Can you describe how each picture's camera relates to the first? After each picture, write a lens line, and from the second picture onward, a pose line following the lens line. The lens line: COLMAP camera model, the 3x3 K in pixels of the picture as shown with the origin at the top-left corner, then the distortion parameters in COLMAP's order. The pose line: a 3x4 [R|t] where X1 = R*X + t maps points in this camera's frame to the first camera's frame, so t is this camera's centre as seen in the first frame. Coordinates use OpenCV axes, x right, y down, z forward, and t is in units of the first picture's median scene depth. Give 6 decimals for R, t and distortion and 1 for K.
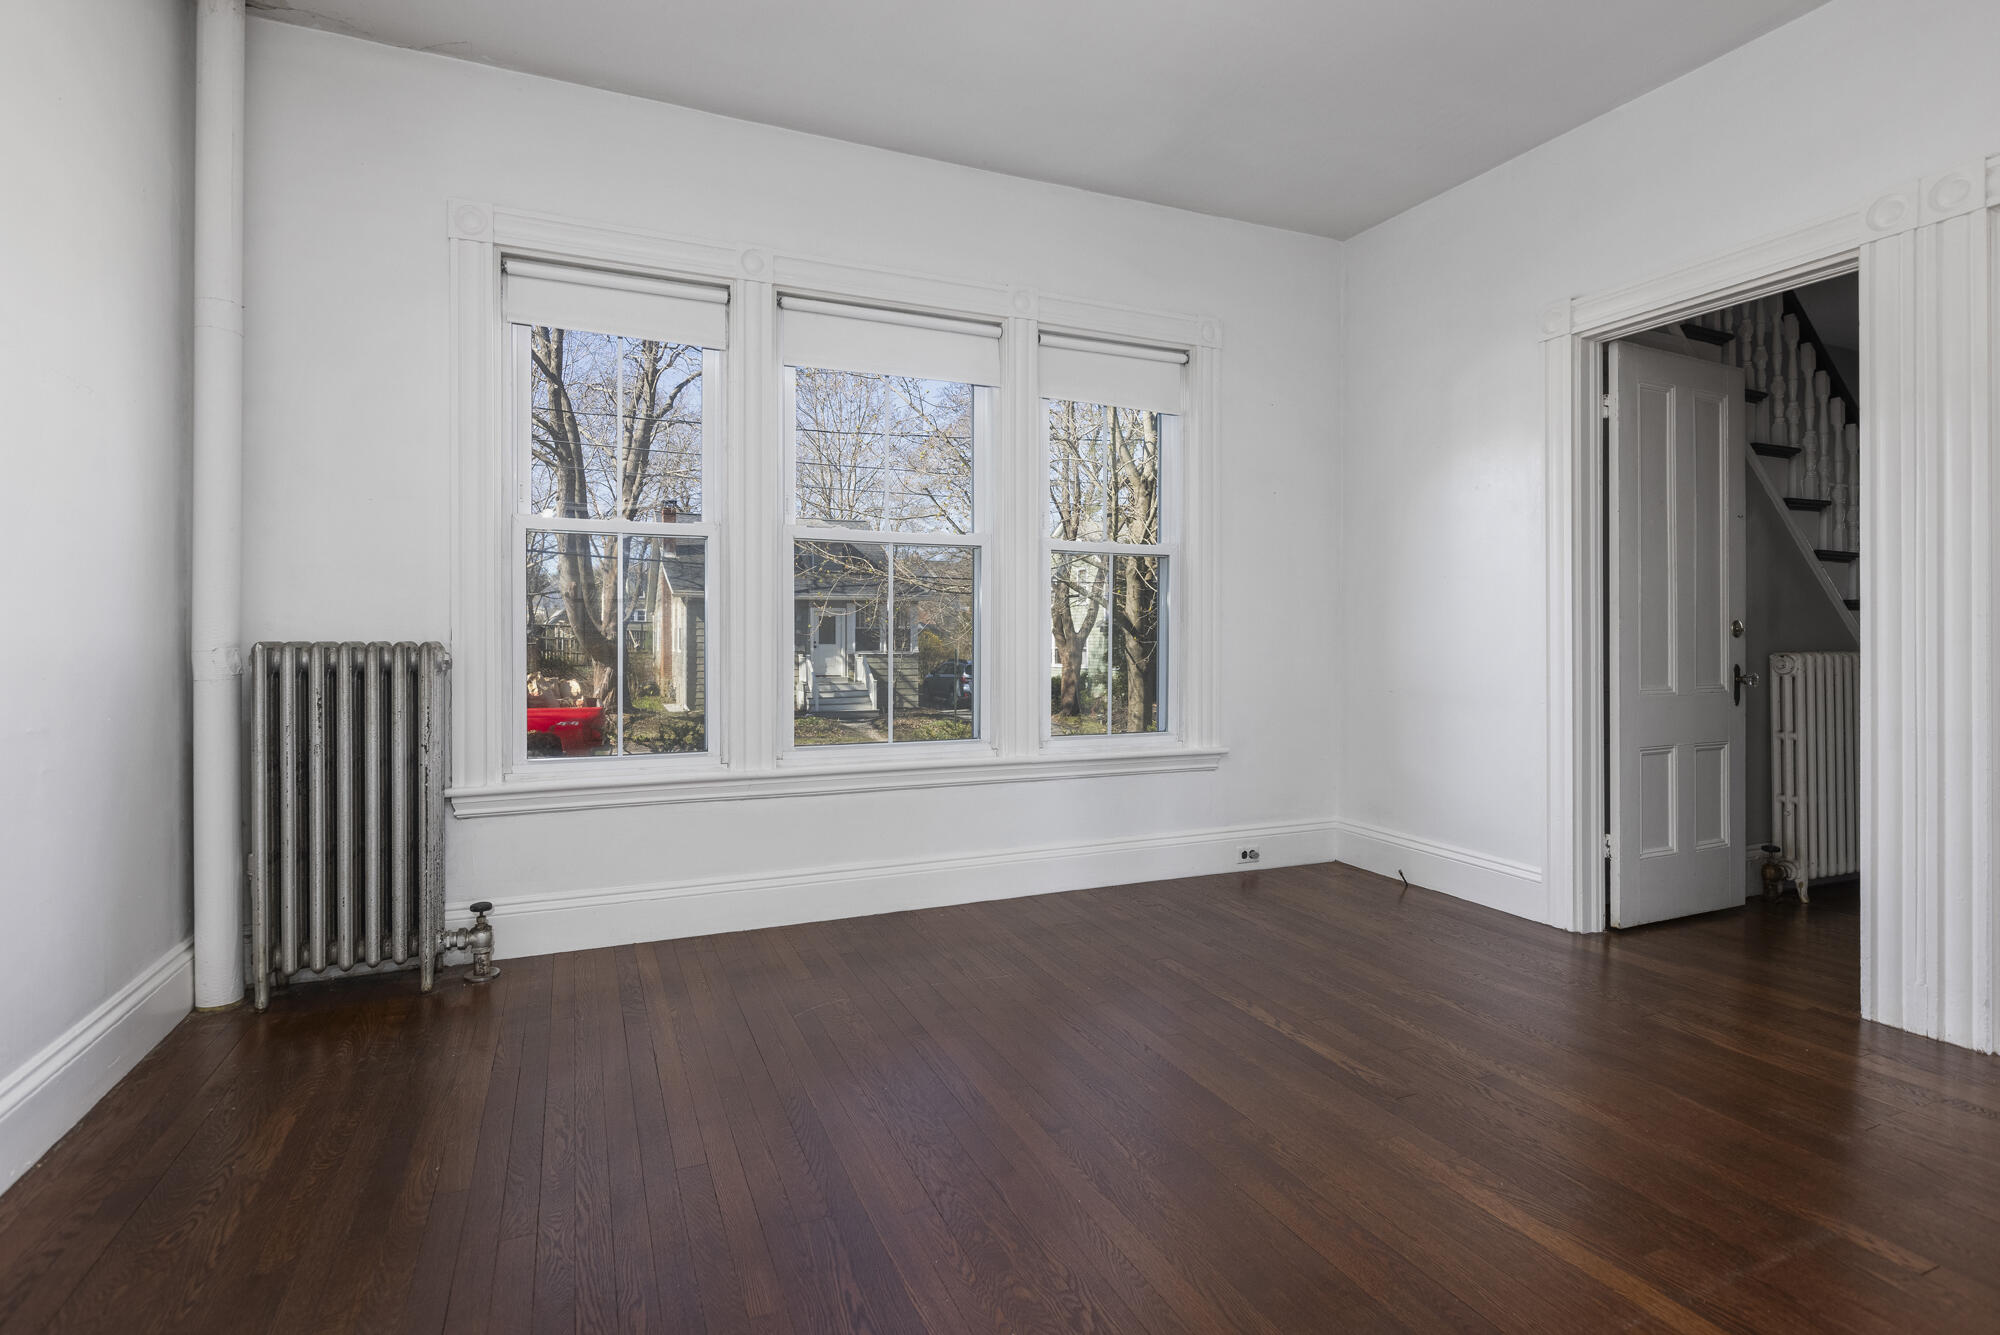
lens RADIAL K [[974.7, 0, 1001.8], [0, 974.7, 644.7], [0, 0, 1]] dist [-0.013980, -0.000563]
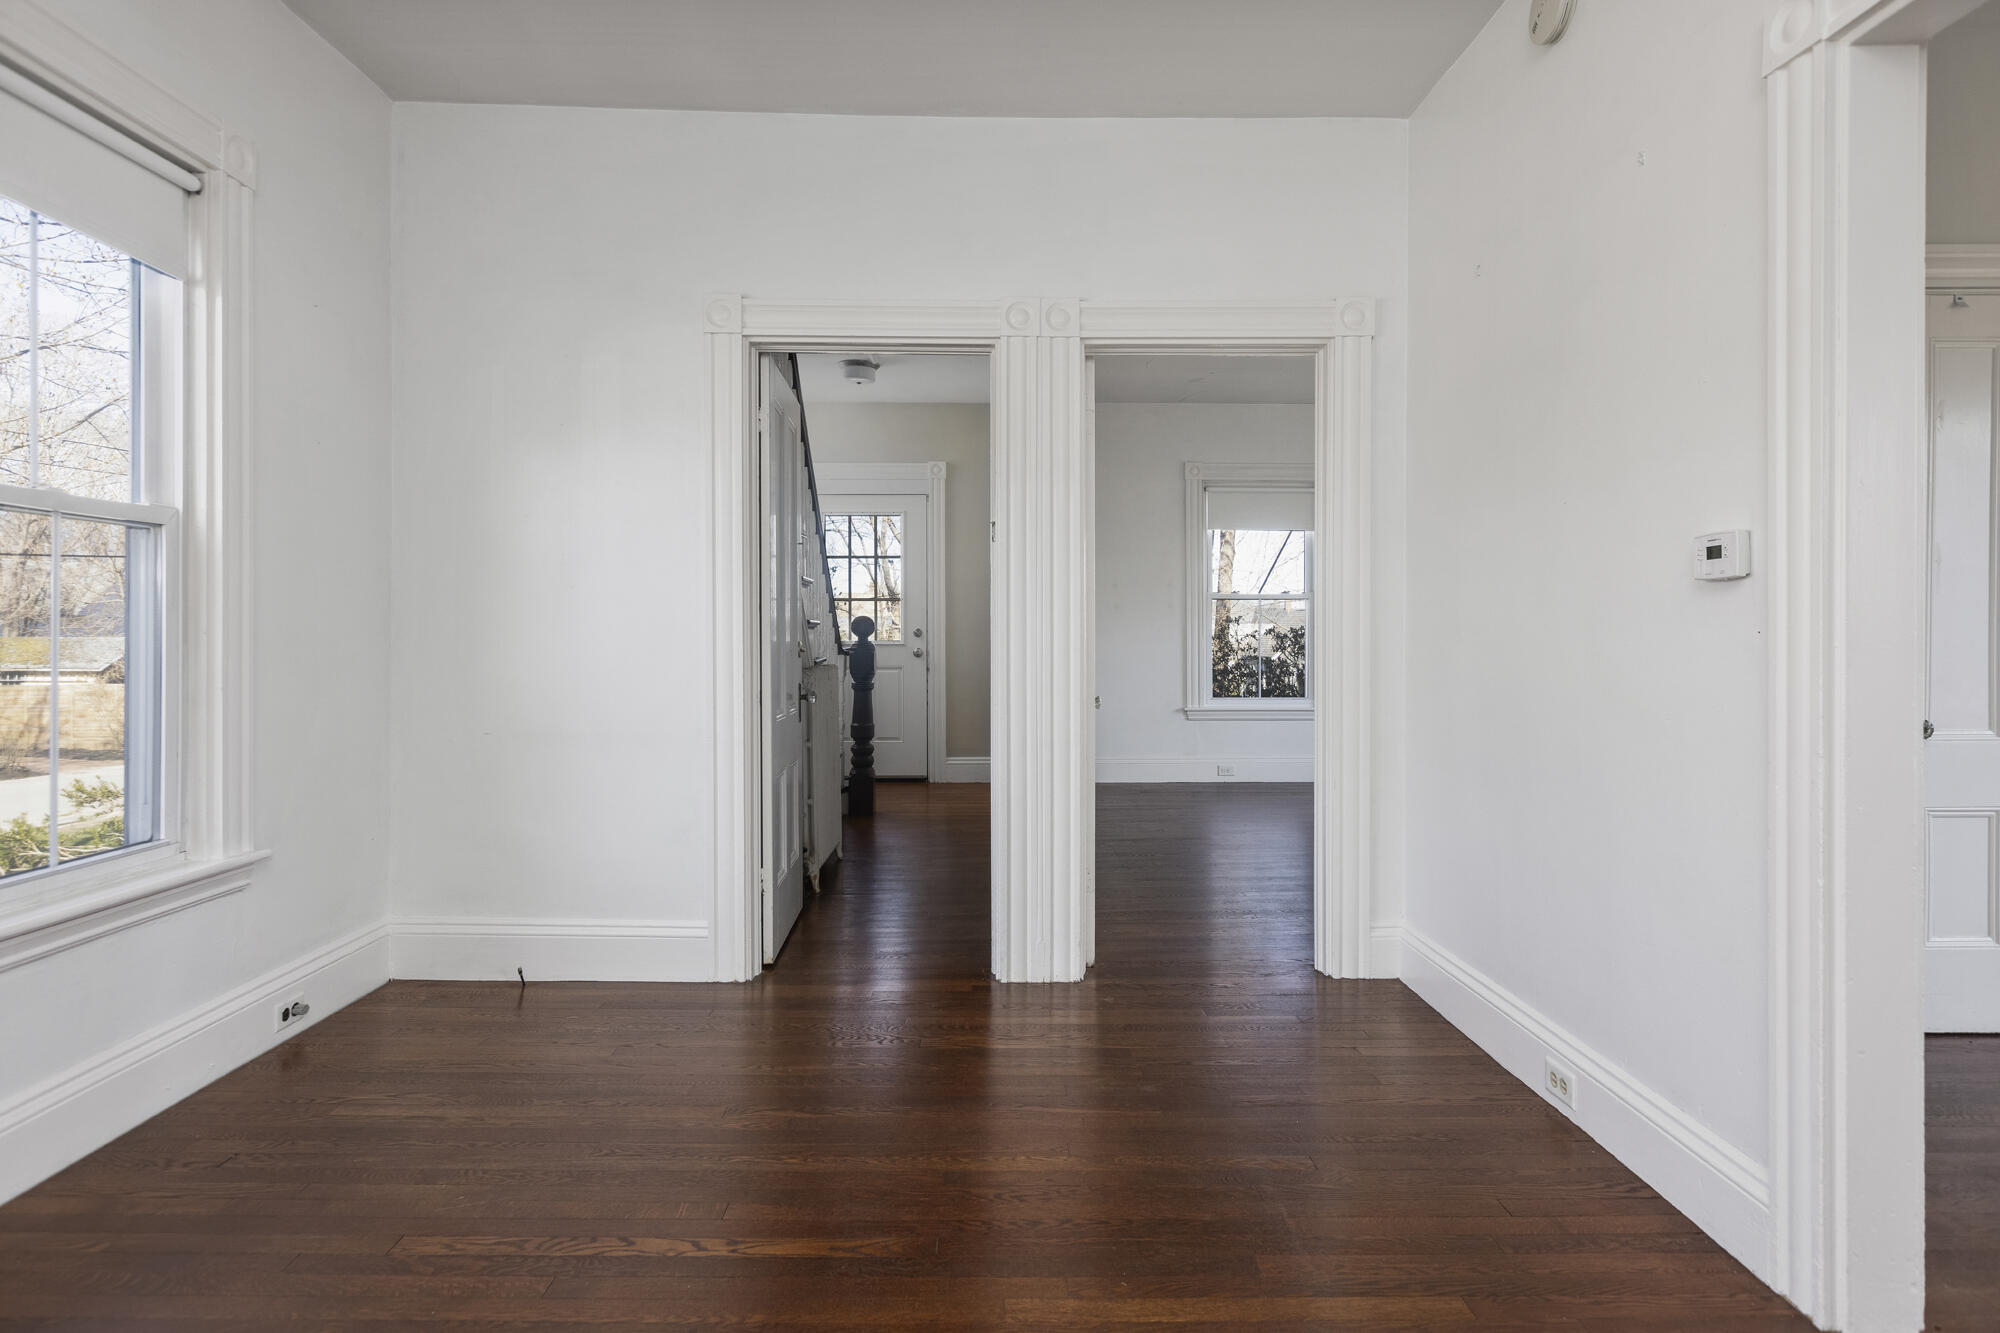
lens RADIAL K [[1047.8, 0, 1000.5], [0, 1047.8, 648.8], [0, 0, 1]] dist [0.001583, 0.000337]
pose [[0.382479, -0.008445, 0.923926, -0.230521], [-0.000429, 0.999956, 0.009318, -0.030568], [-0.923964, -0.003961, 0.382459, 0.372845]]
